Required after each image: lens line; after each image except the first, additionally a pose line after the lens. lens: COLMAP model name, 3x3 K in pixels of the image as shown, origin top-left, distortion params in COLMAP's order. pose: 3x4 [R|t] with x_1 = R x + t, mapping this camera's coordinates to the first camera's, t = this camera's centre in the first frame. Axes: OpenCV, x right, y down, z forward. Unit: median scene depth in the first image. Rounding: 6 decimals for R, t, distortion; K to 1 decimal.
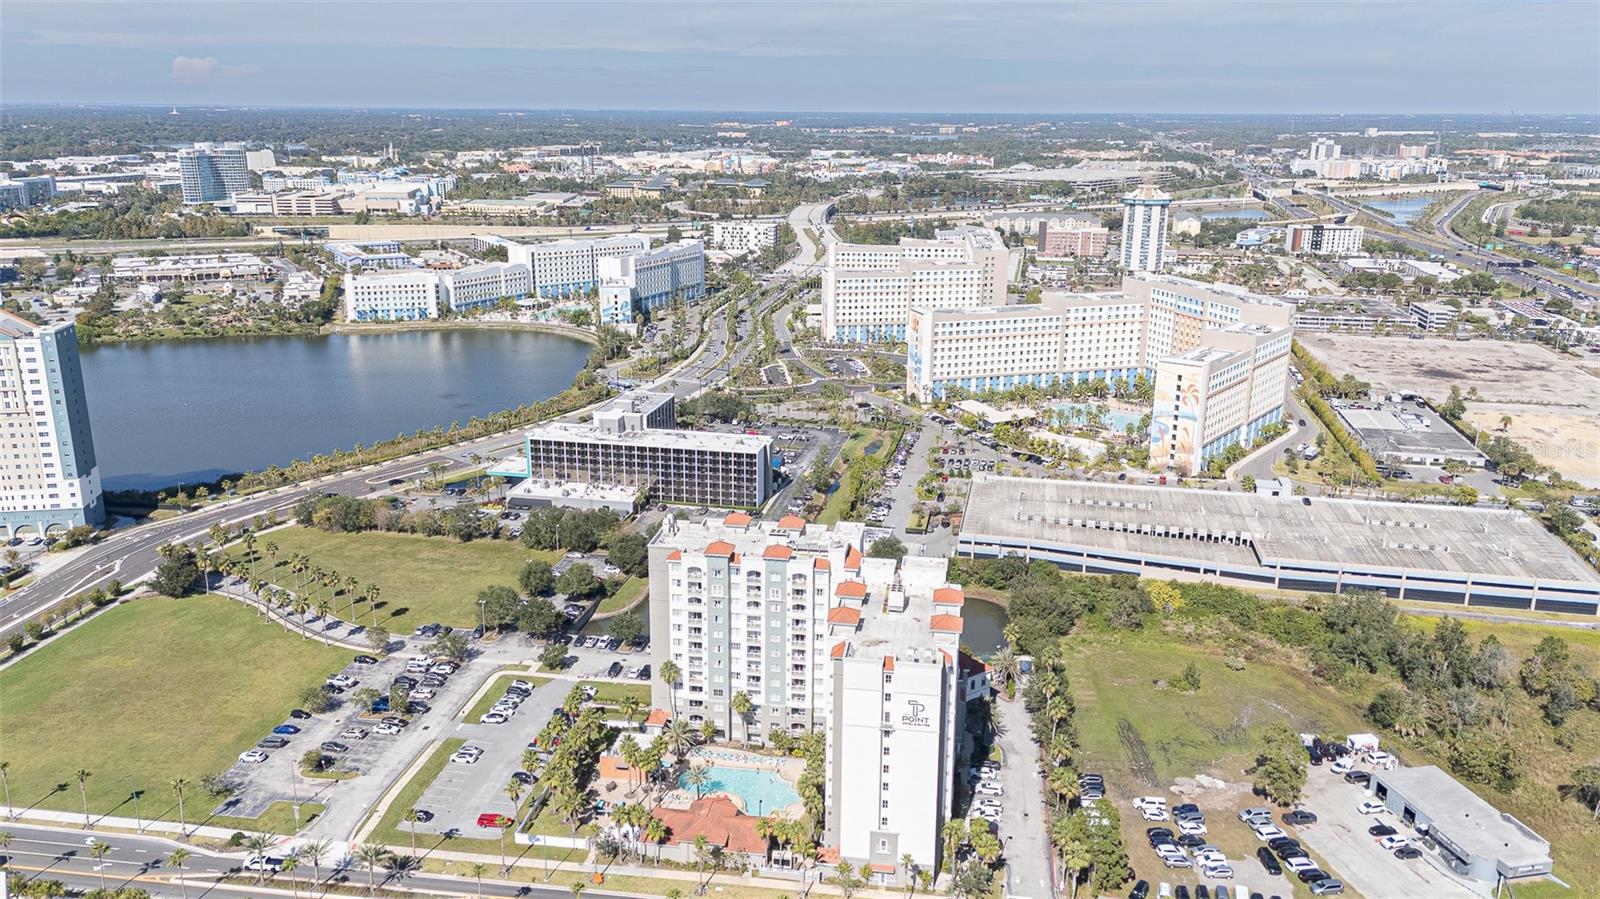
lens RADIAL K [[1232.9, 0, 800.0], [0, 1232.9, 449.5], [0, 0, 1]] dist [0.090529, -0.000748]
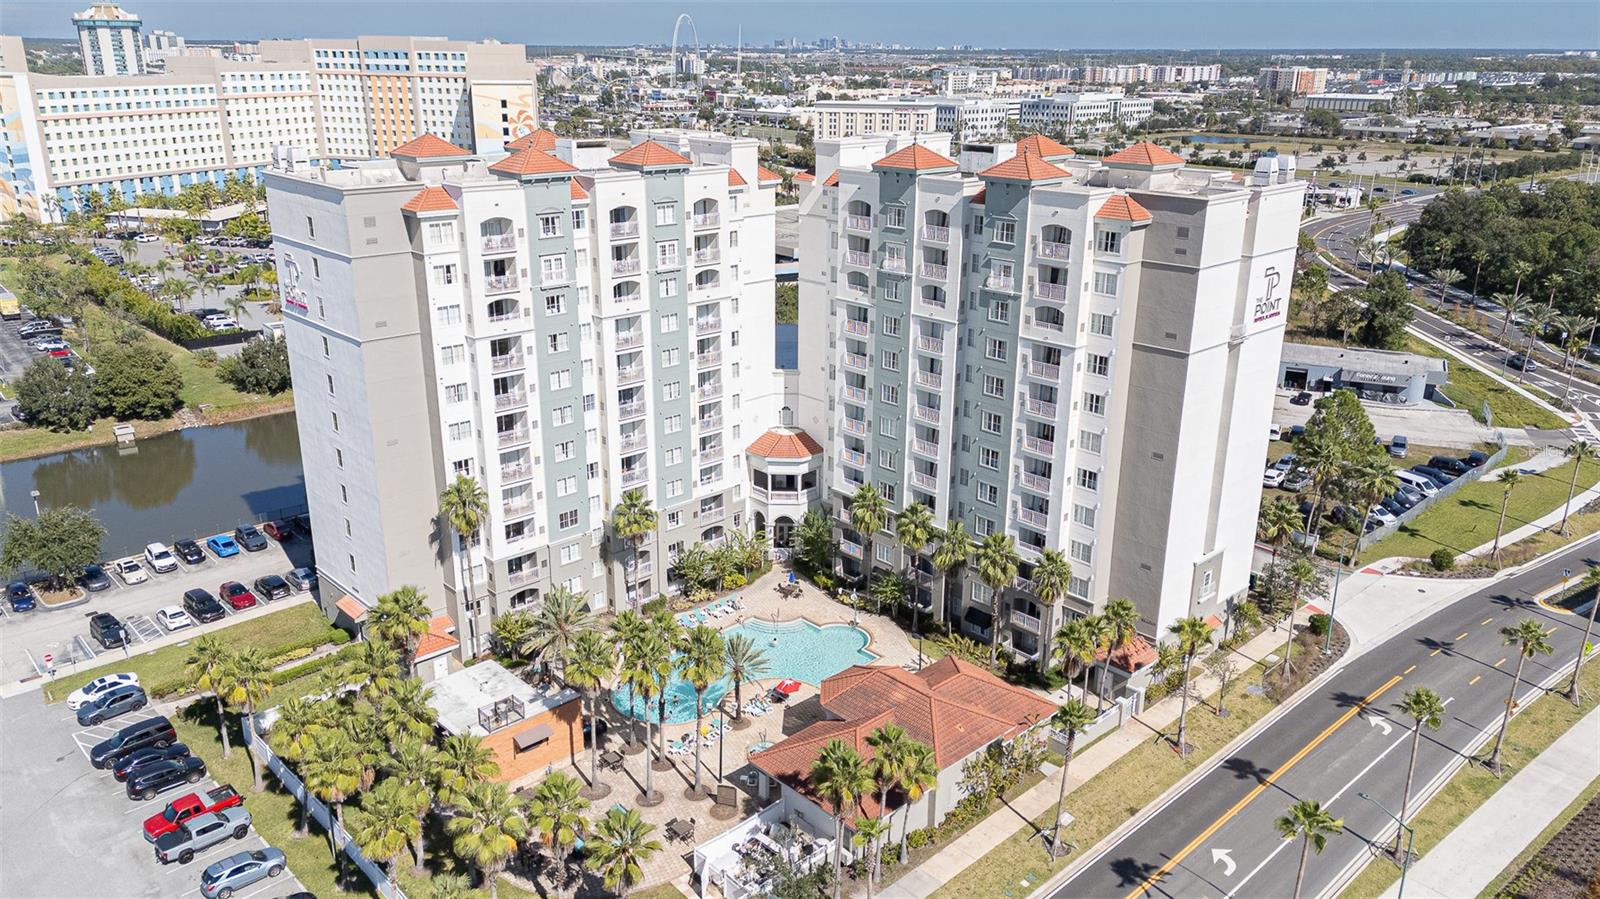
lens RADIAL K [[1187.8, 0, 800.0], [0, 1187.8, 449.5], [0, 0, 1]] dist [0.064678, -0.040649]
pose [[0.616303, -0.255836, 0.744795, -0.321640], [0.213949, 0.964582, 0.154294, 0.124796], [-0.757890, 0.064257, 0.649211, 0.660404]]
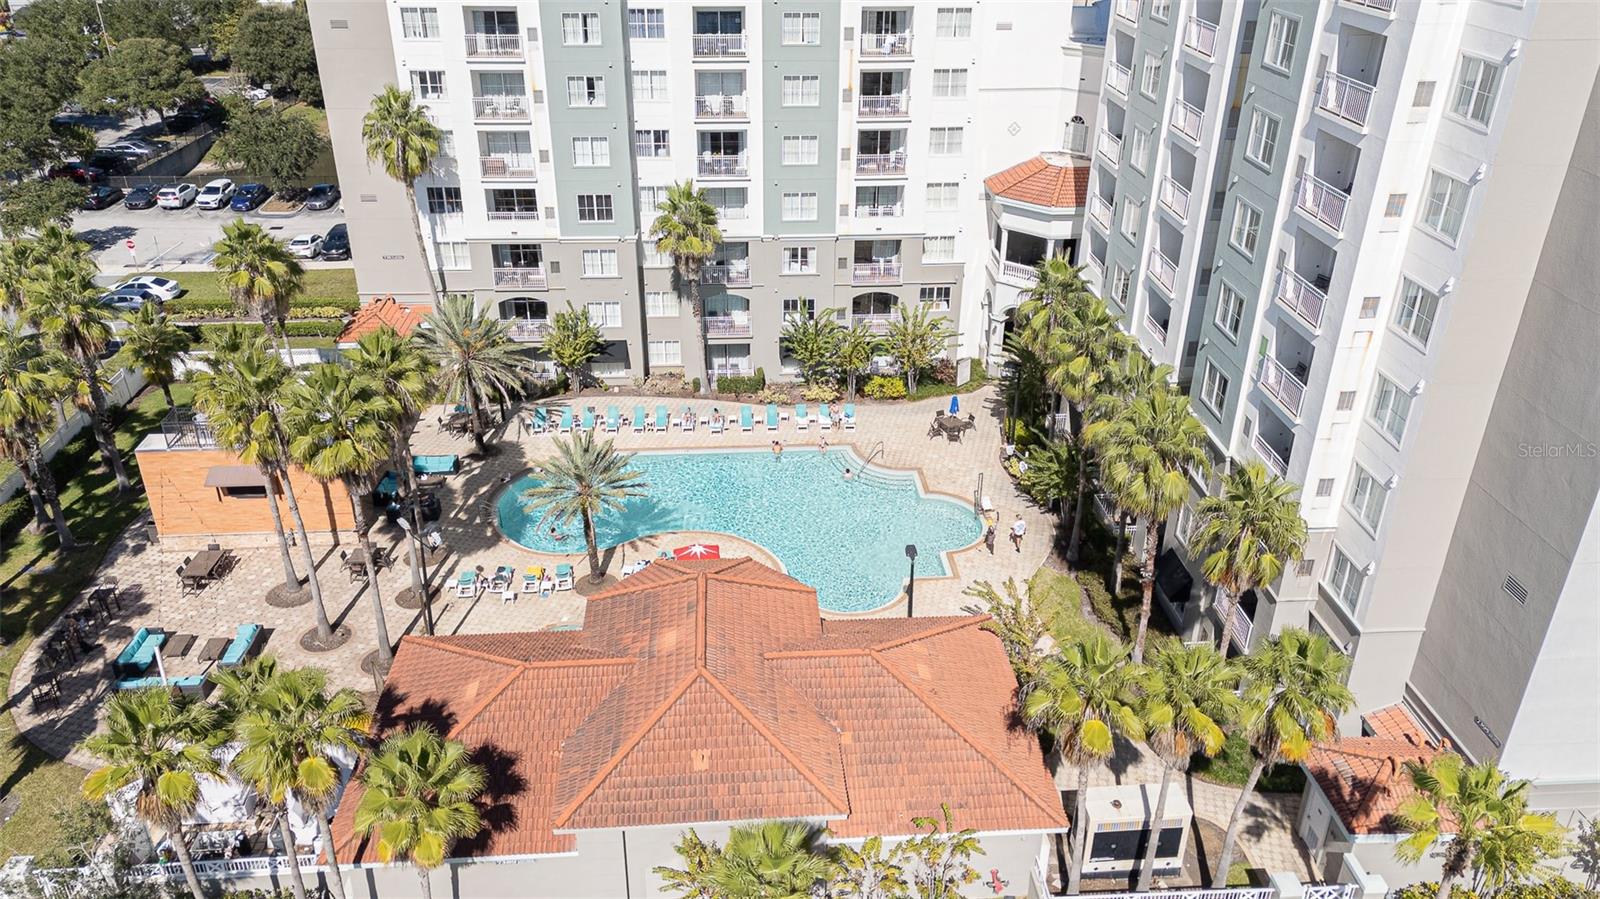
lens RADIAL K [[1187.8, 0, 800.0], [0, 1187.8, 449.5], [0, 0, 1]] dist [0.064678, -0.040649]
pose [[0.975442, -0.099809, 0.196344, -0.079133], [0.058336, 0.976672, 0.206662, 0.196138], [-0.212391, -0.190133, 0.958509, 0.716160]]
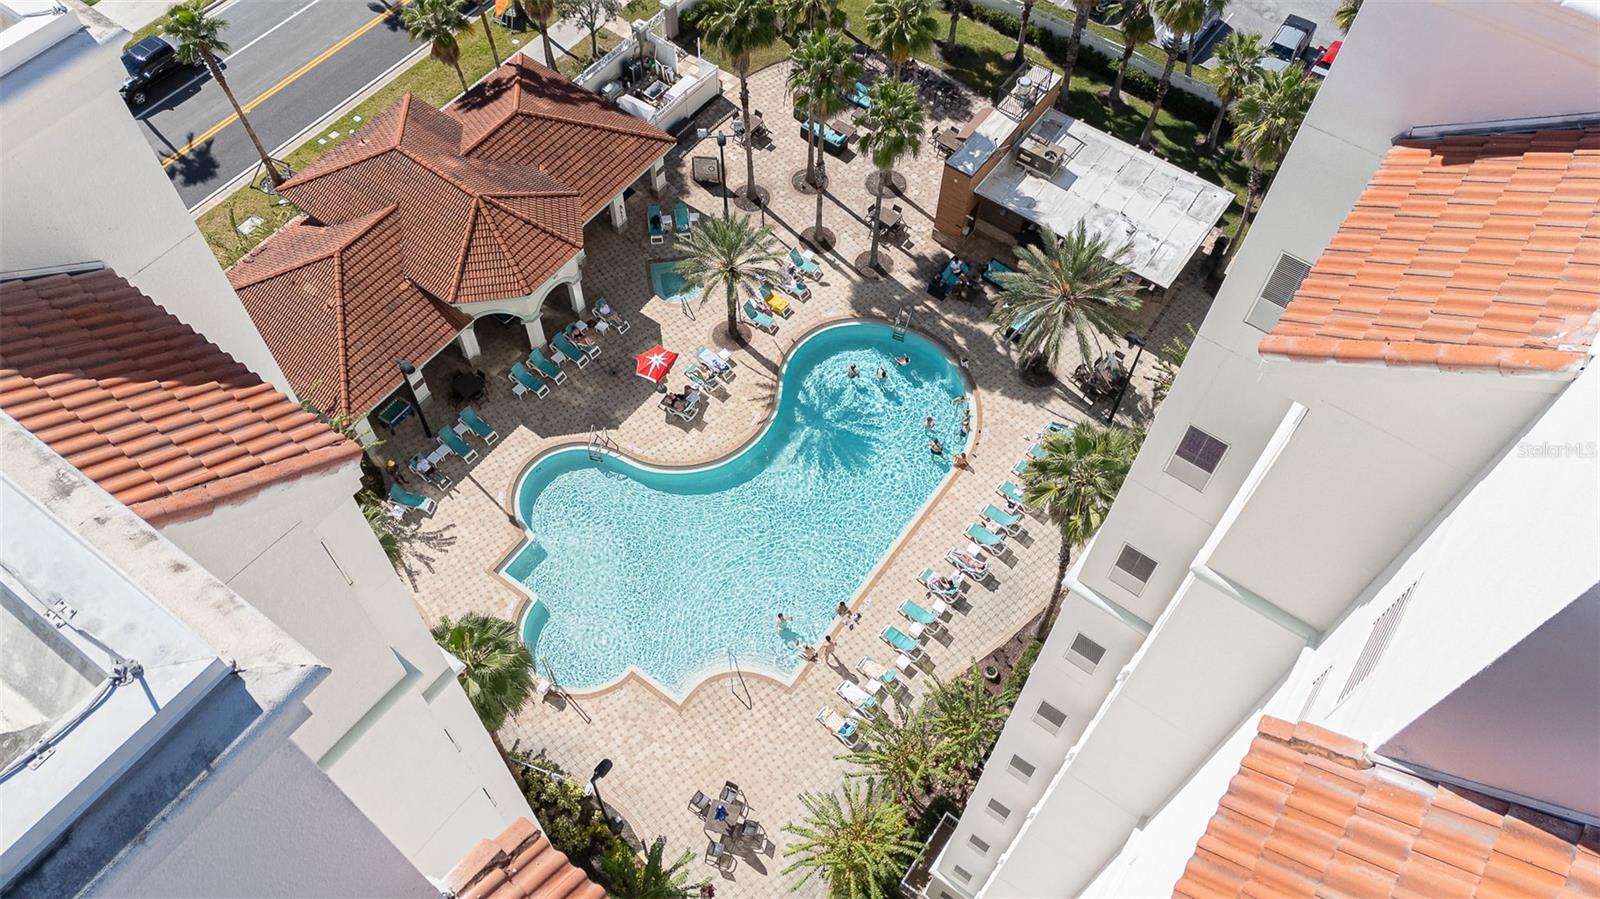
lens RADIAL K [[1187.8, 0, 800.0], [0, 1187.8, 449.5], [0, 0, 1]] dist [0.064678, -0.040649]
pose [[-0.461441, 0.740654, -0.488368, 0.050692], [-0.266295, 0.409462, 0.872598, 0.062483], [0.846262, 0.532703, 0.008289, 0.947014]]
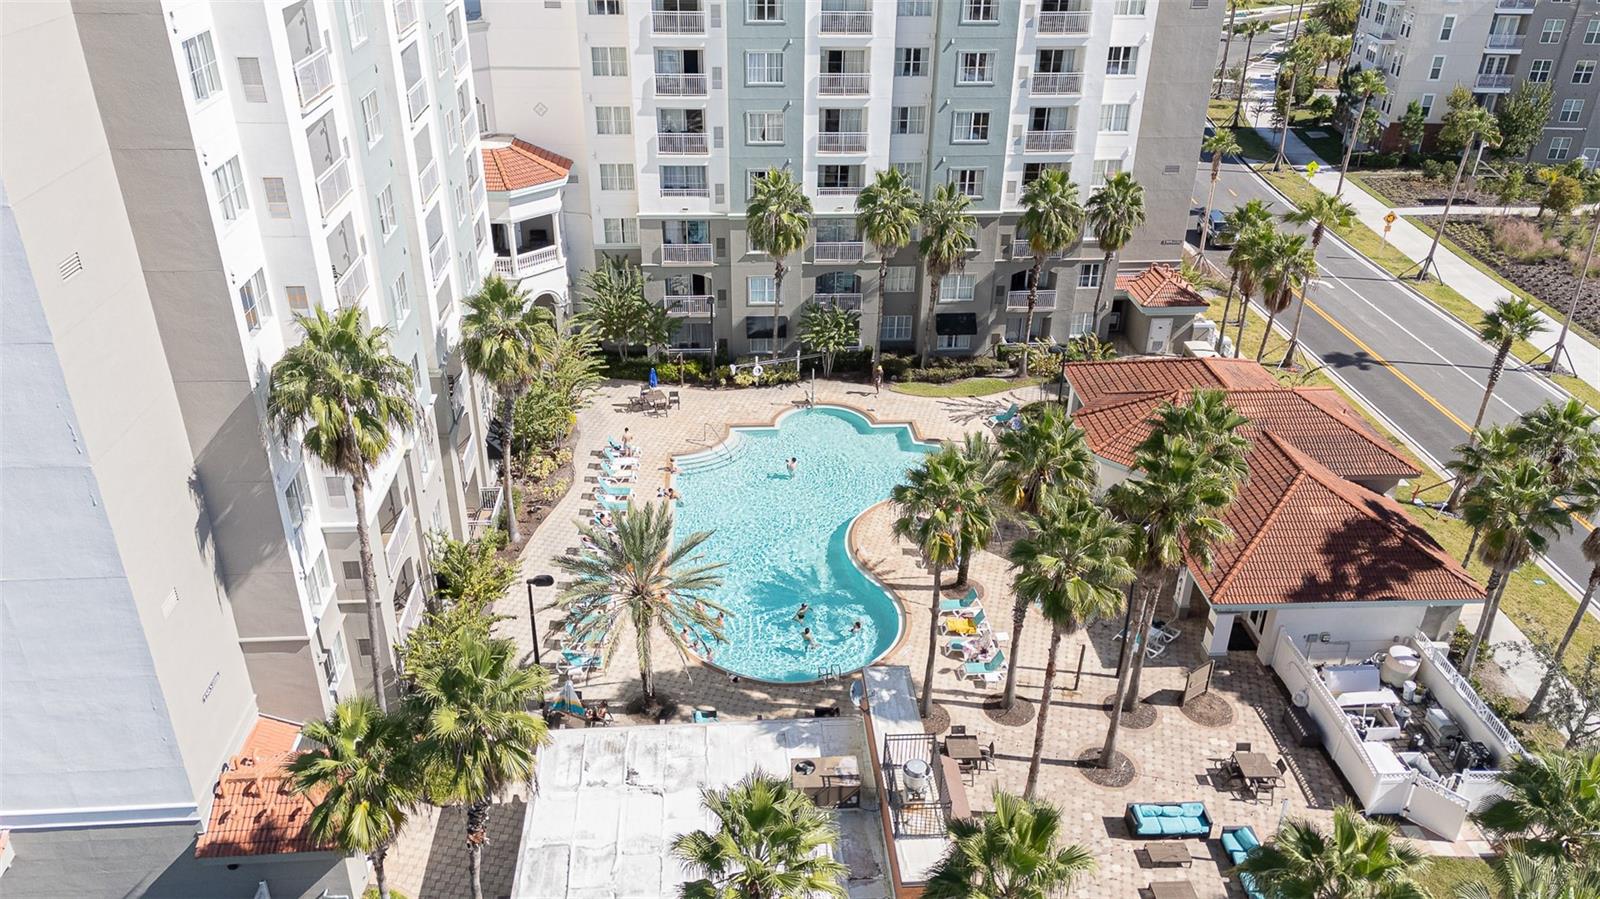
lens RADIAL K [[1187.8, 0, 800.0], [0, 1187.8, 449.5], [0, 0, 1]] dist [0.064678, -0.040649]
pose [[-0.217075, -0.469618, 0.855767, -0.236719], [0.259660, 0.817307, 0.514379, 0.126964], [-0.940986, 0.333867, -0.055476, 0.955729]]
